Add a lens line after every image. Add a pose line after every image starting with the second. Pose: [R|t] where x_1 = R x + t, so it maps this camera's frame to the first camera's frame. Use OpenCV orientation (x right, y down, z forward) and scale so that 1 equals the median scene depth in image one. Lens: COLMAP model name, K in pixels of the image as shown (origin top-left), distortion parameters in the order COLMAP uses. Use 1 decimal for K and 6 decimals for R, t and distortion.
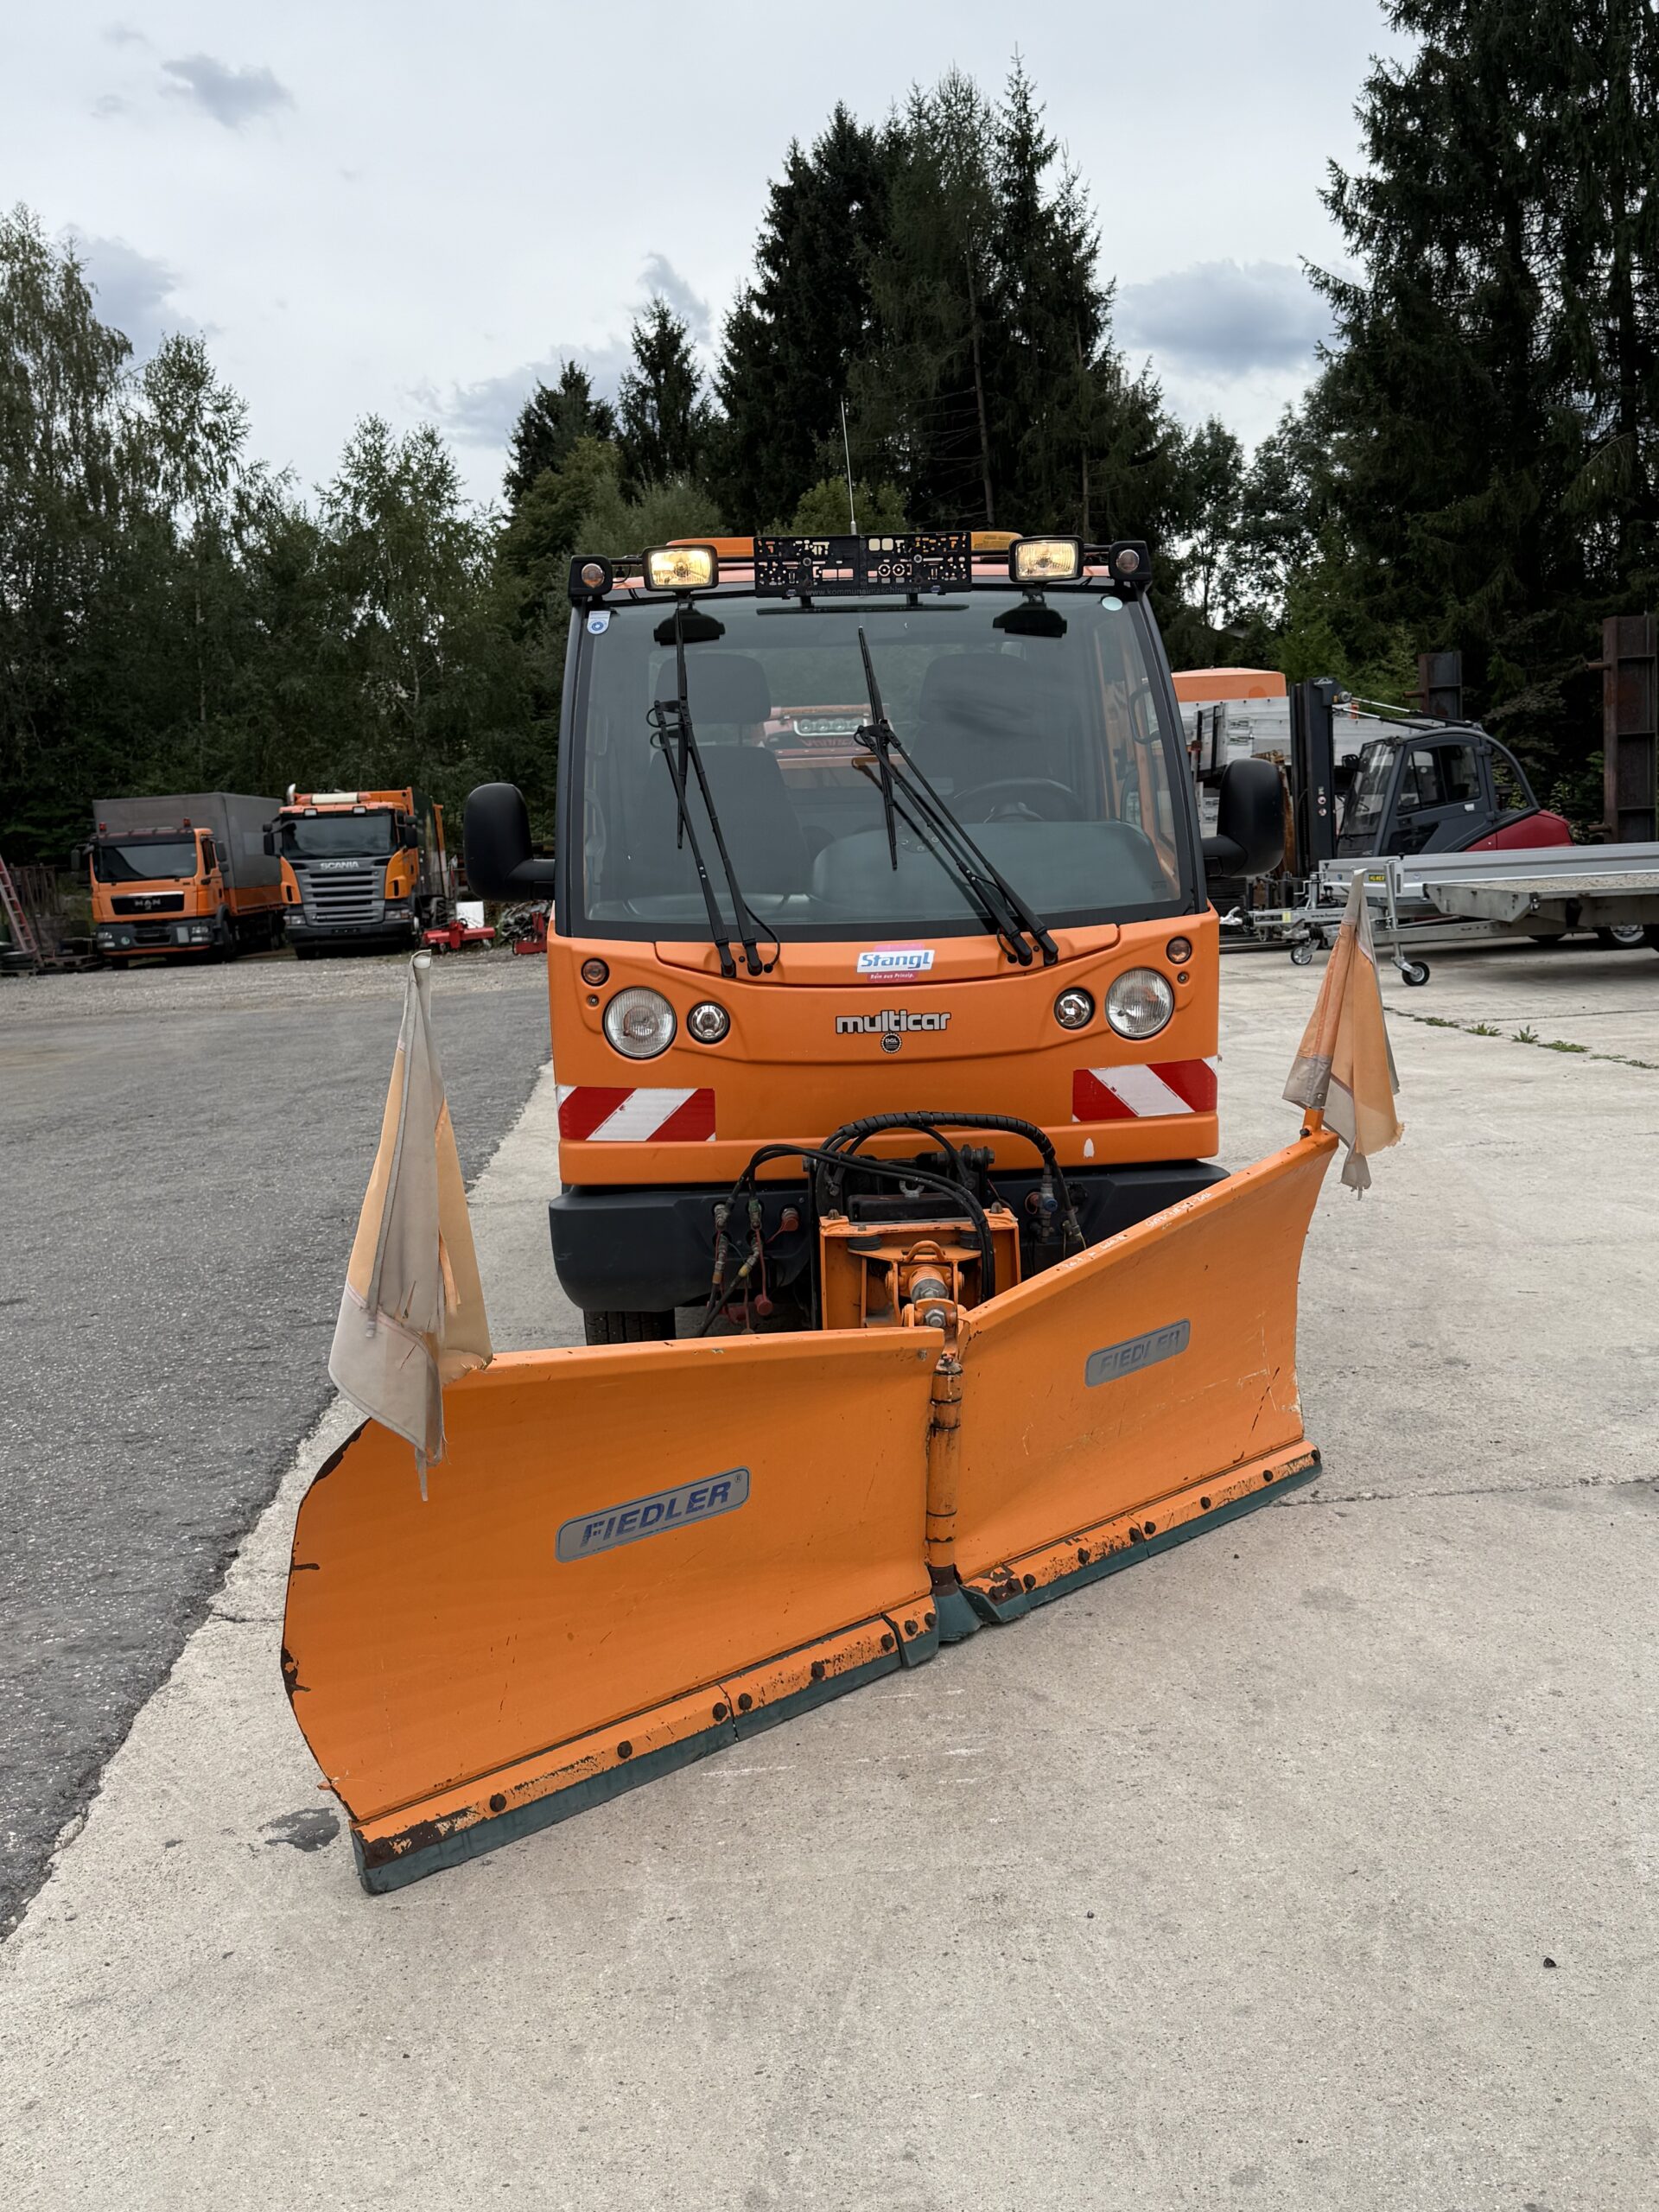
lens RADIAL K [[2055.6, 0, 829.5], [0, 2055.6, 1106.0], [0, 0, 1]] dist [0.165211, -0.330065]
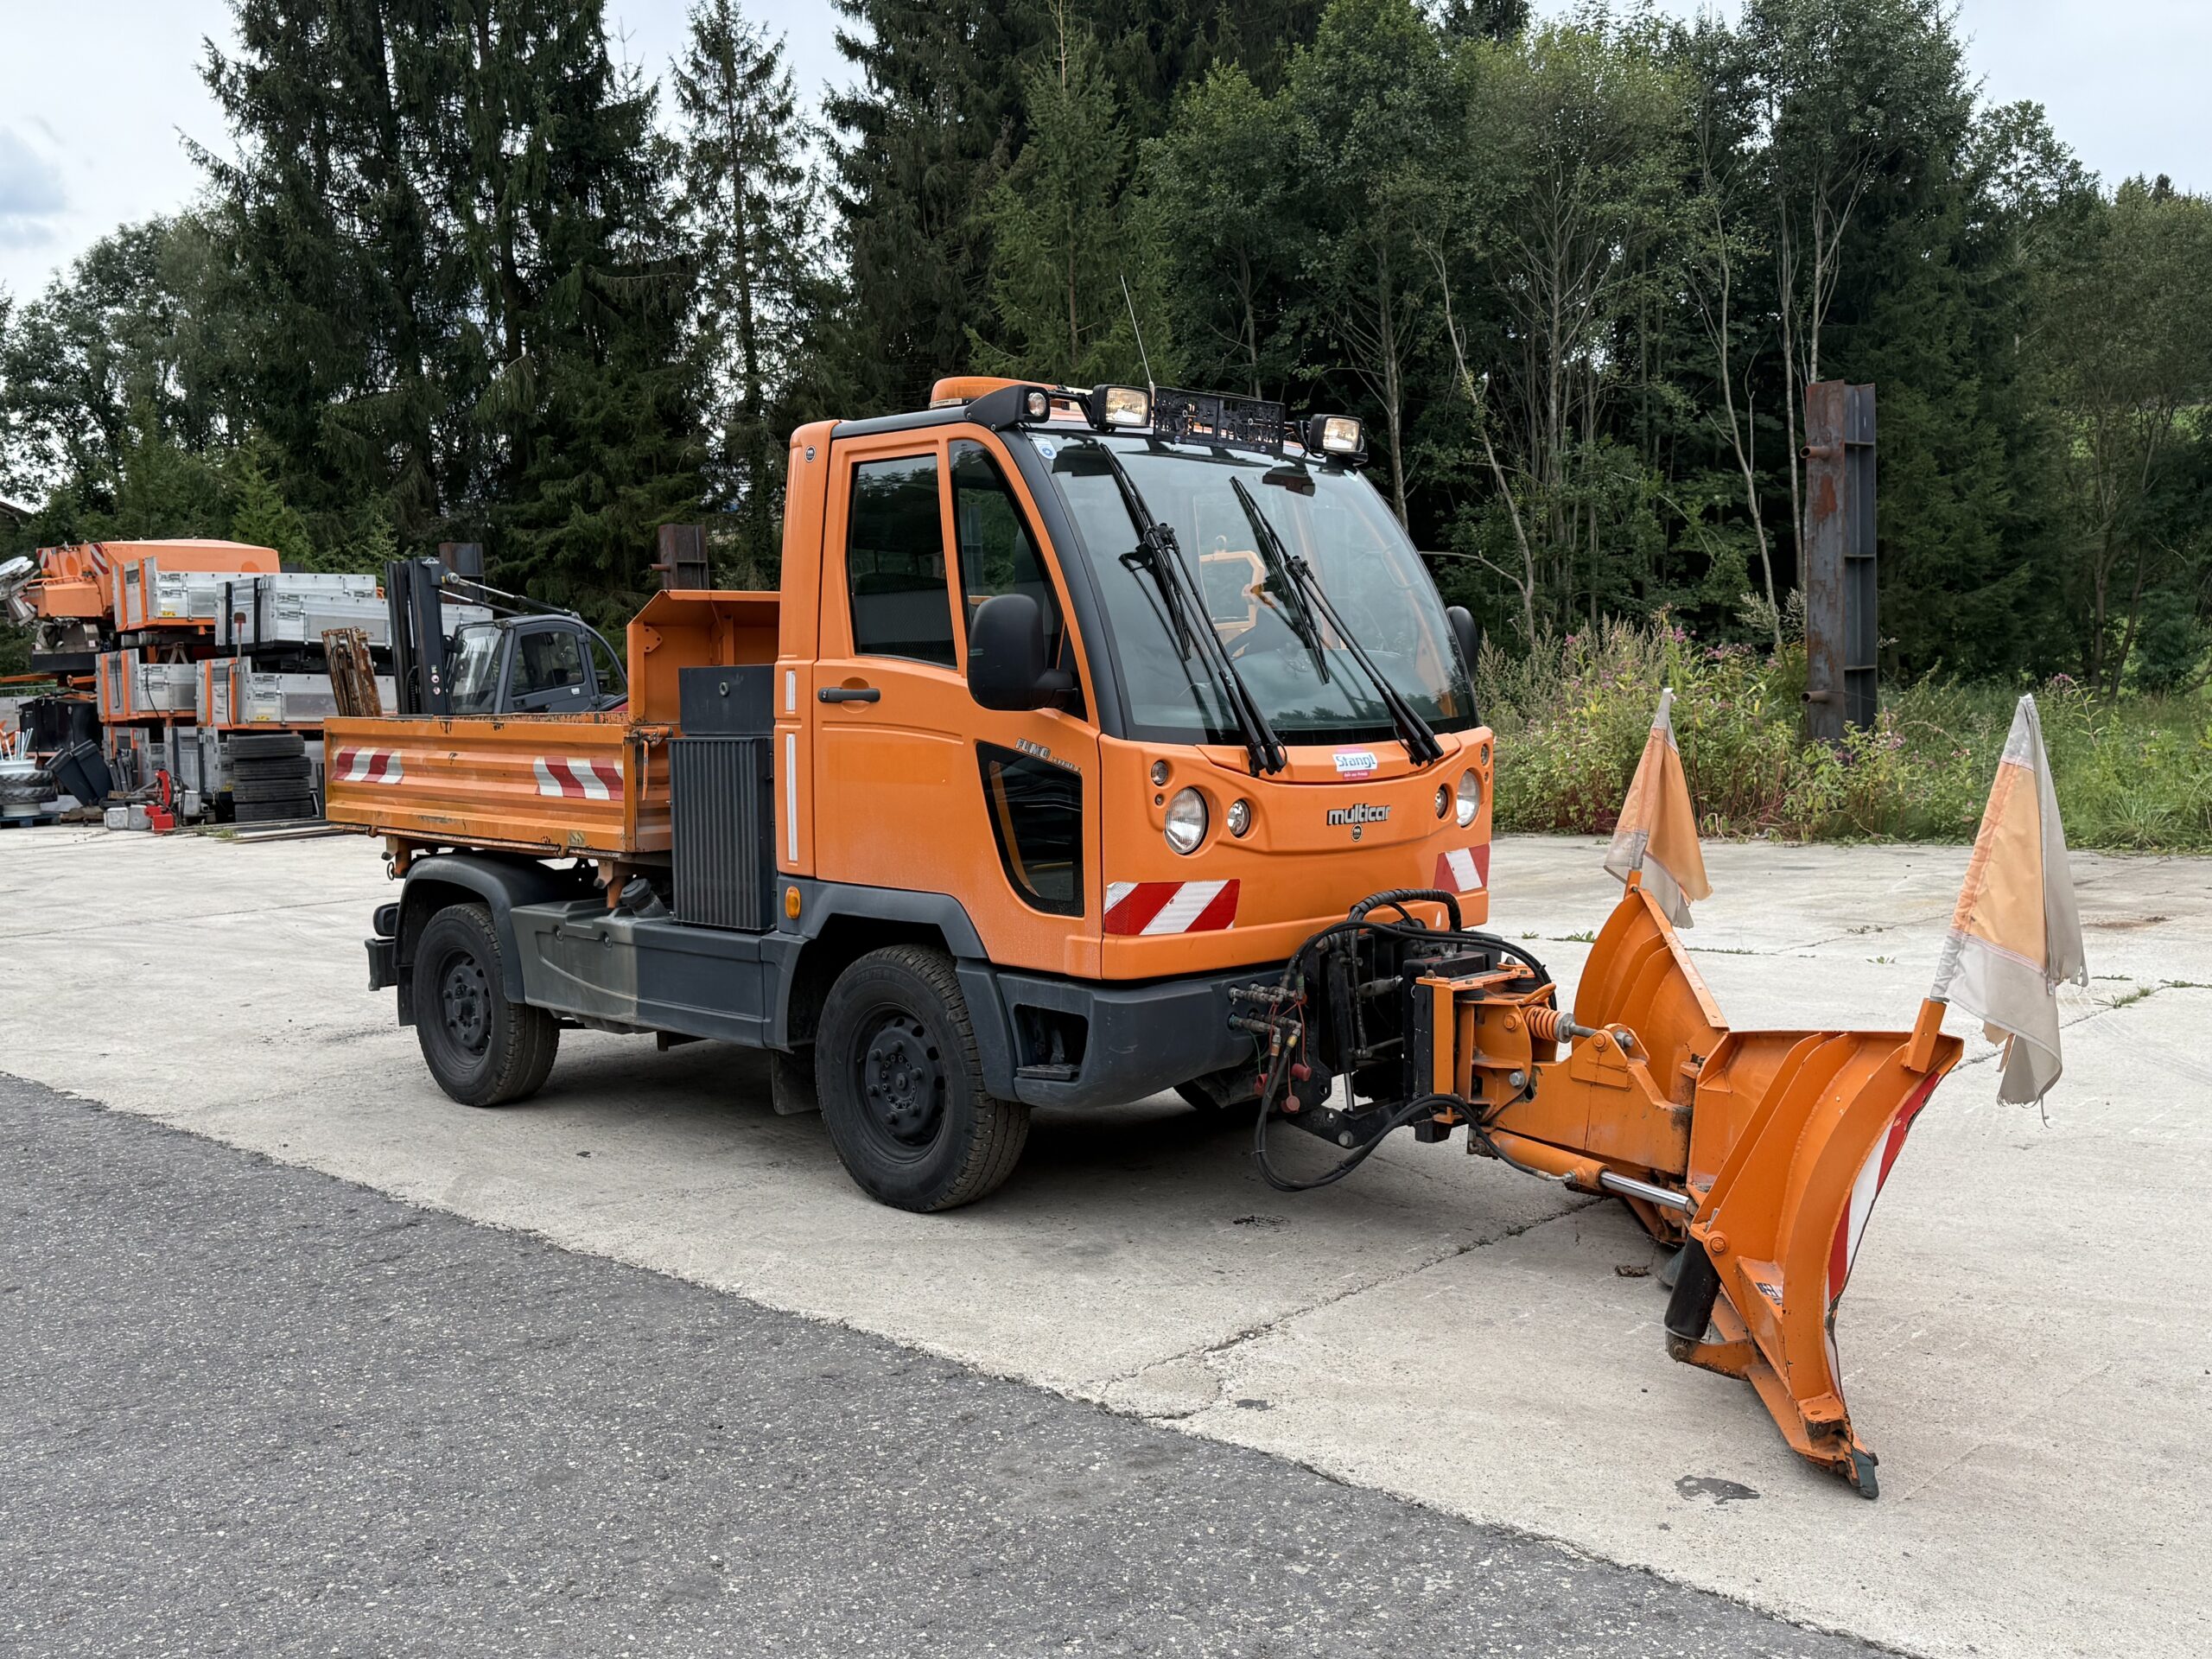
lens RADIAL K [[2055.6, 0, 1113.9], [0, 2055.6, 830.3], [0, 0, 1]] dist [0.165211, -0.330065]
pose [[0.738408, -0.022996, 0.673962, -0.844567], [0.080242, 0.995314, -0.053954, 0.019233], [-0.669563, 0.093920, 0.736793, 0.242431]]
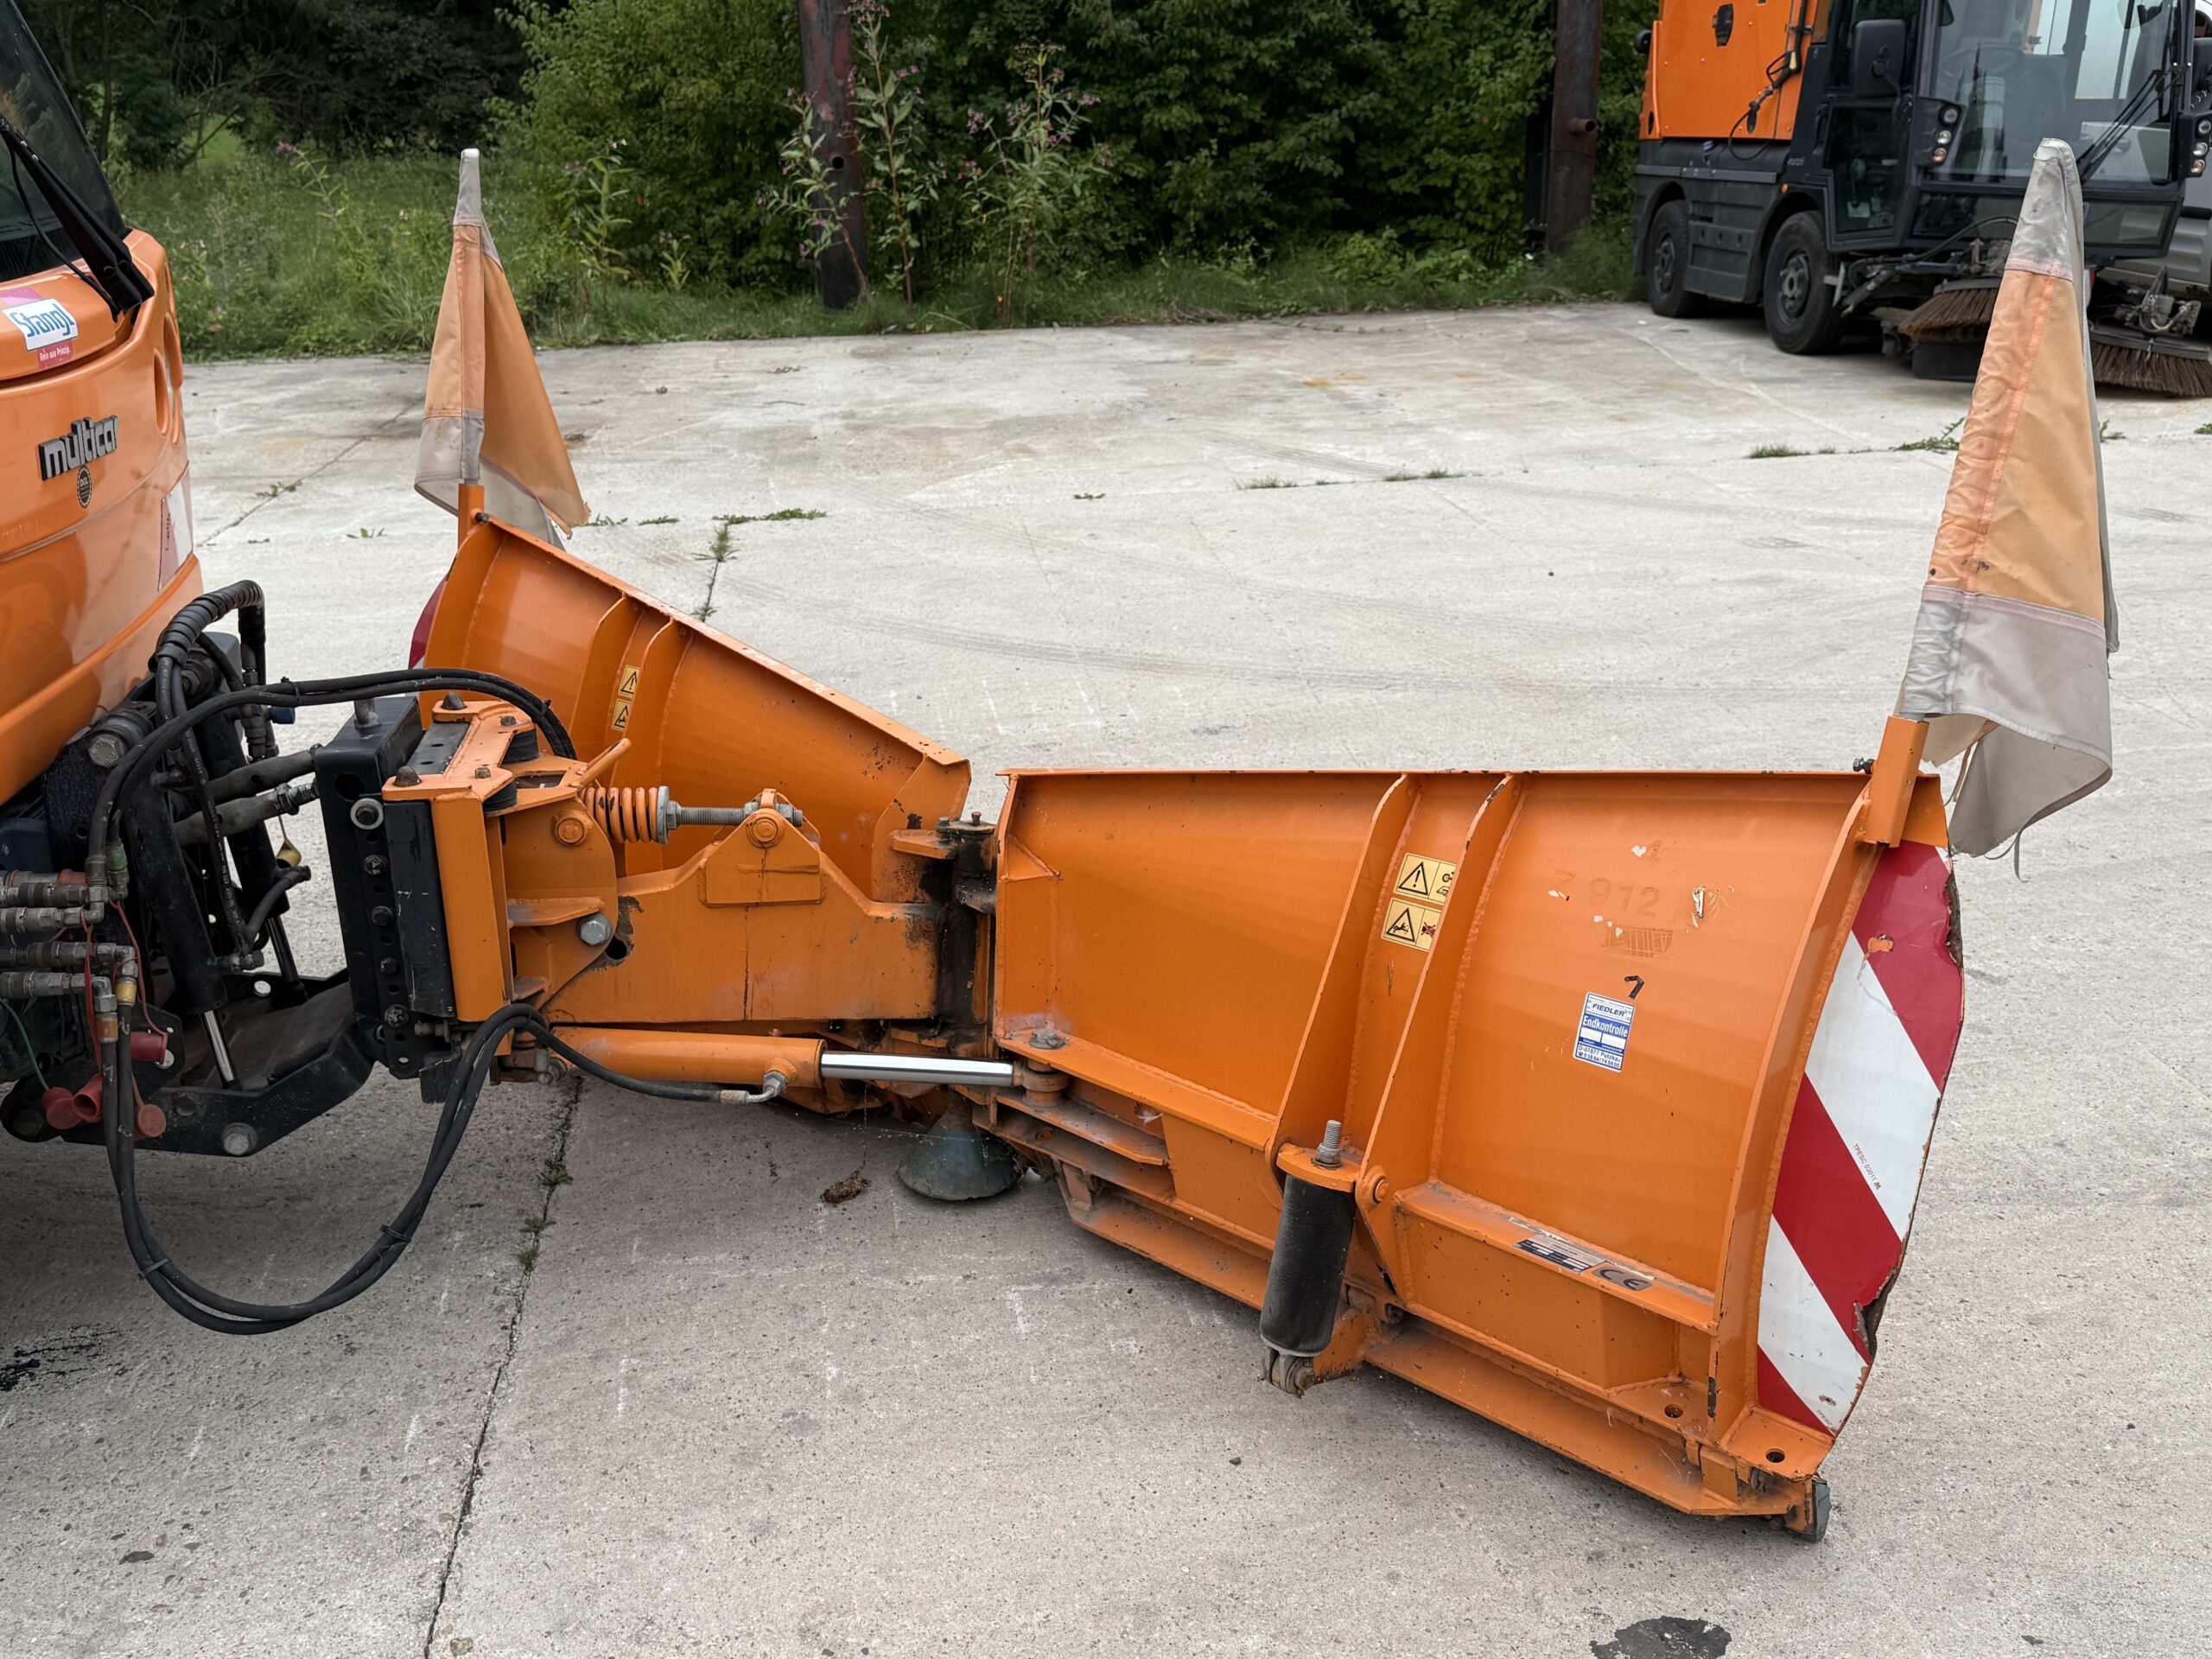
lens RADIAL K [[1995.8, 0, 1114.6], [0, 1995.8, 834.6], [0, 0, 1]] dist [0.159025, -0.247158]
pose [[-0.094267, -0.291851, 0.951807, -0.502869], [0.155001, 0.940103, 0.303614, -0.064002], [-0.983407, 0.176151, -0.043383, 0.783667]]
